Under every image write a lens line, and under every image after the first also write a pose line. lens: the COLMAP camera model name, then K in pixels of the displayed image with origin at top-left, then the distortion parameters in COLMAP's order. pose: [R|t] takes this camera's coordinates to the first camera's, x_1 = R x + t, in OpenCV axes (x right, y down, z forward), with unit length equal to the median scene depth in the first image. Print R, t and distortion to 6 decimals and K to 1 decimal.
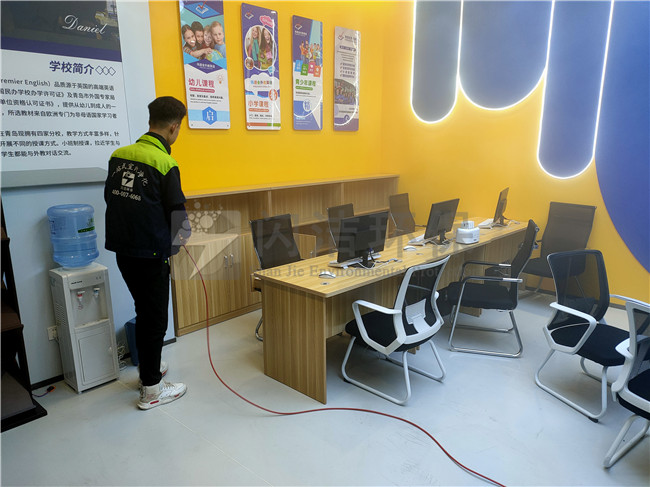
lens RADIAL K [[494.6, 0, 324.3], [0, 494.6, 247.1], [0, 0, 1]] dist [0.014609, -0.010398]
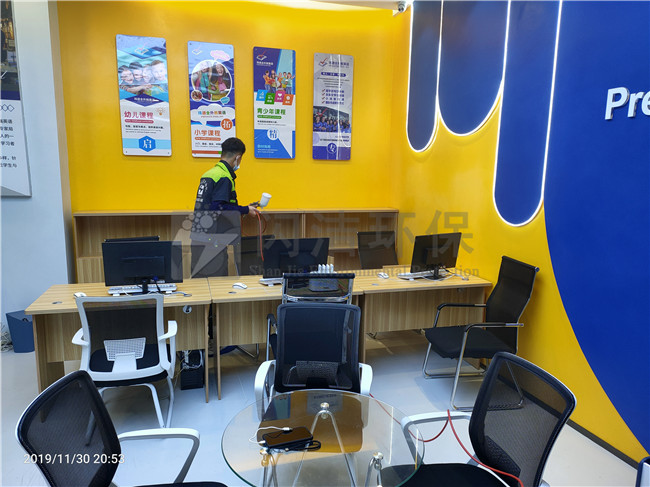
lens RADIAL K [[494.6, 0, 324.6], [0, 494.6, 242.1], [0, 0, 1]] dist [0.014609, -0.010398]
pose [[0.869364, 0.090743, -0.485769, 0.612724], [-0.124904, 0.991428, -0.038336, -0.050998], [0.478127, 0.094002, 0.873246, 0.225294]]
